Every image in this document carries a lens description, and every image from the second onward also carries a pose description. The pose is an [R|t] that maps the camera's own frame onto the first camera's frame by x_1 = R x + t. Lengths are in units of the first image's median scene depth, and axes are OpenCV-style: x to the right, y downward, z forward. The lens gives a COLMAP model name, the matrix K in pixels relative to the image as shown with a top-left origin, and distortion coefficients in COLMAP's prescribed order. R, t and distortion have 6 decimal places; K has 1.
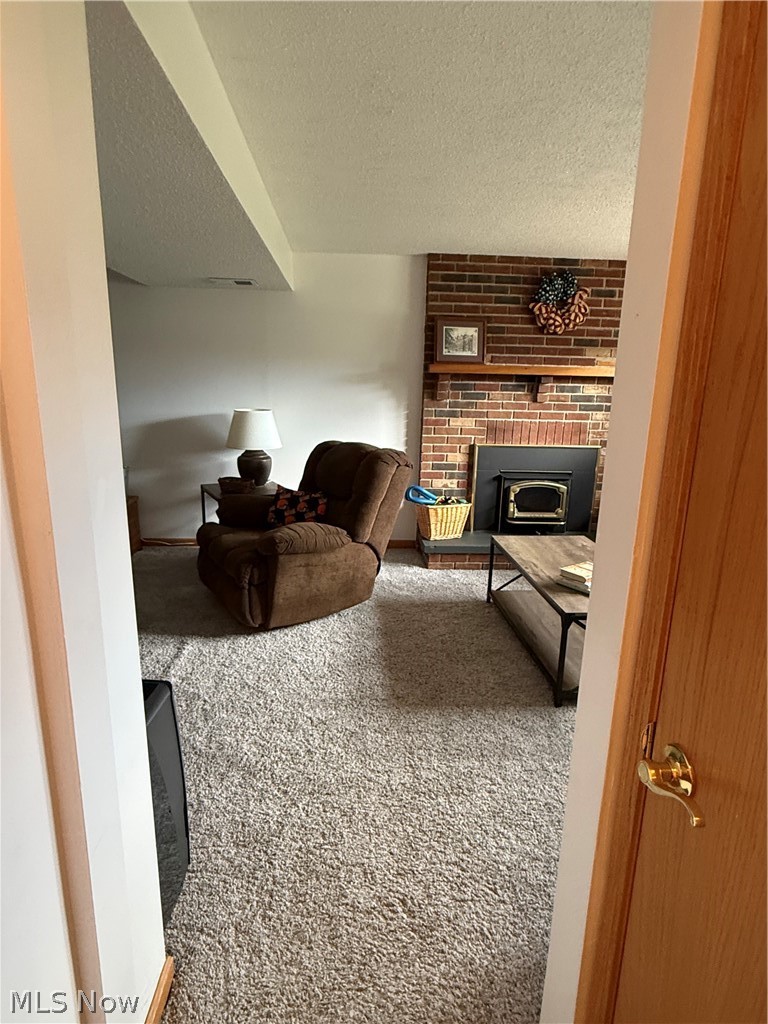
lens RADIAL K [[563.2, 0, 383.7], [0, 563.2, 511.2], [0, 0, 1]] dist [-0.001298, 0.004042]
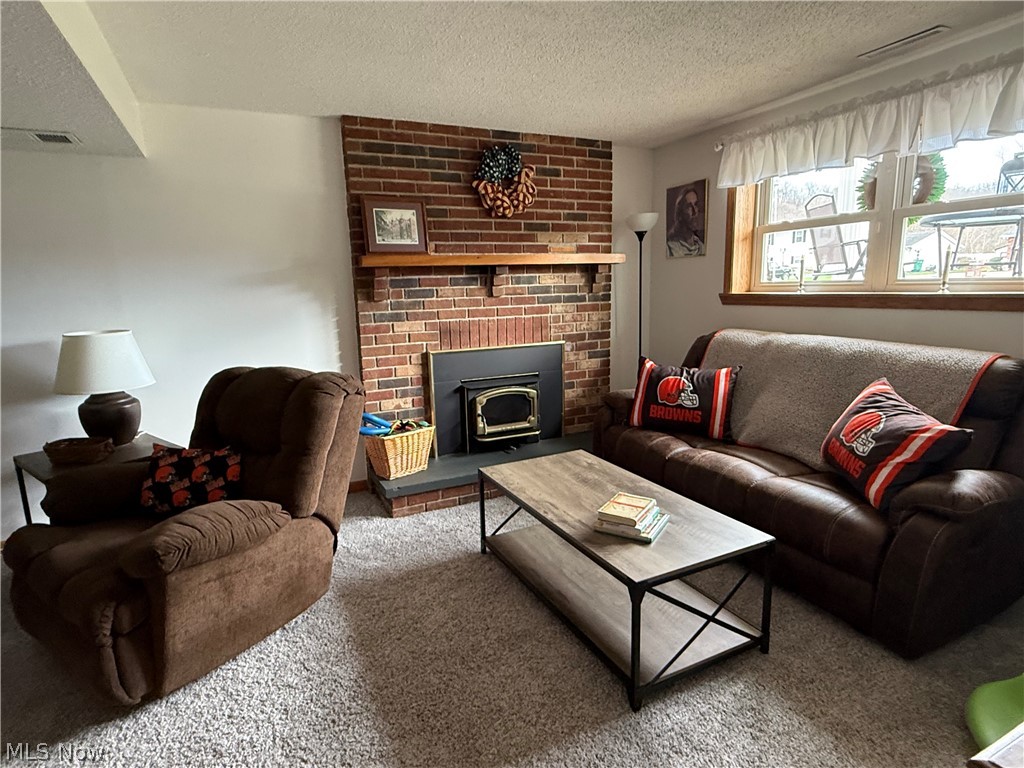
lens RADIAL K [[563.2, 0, 510.4], [0, 563.2, 390.8], [0, 0, 1]] dist [-0.001298, 0.004042]
pose [[0.926063, -0.116935, 0.358796, -0.028569], [0.130137, 0.991414, -0.012776, -0.039645], [-0.354221, 0.058524, 0.933329, 0.212239]]
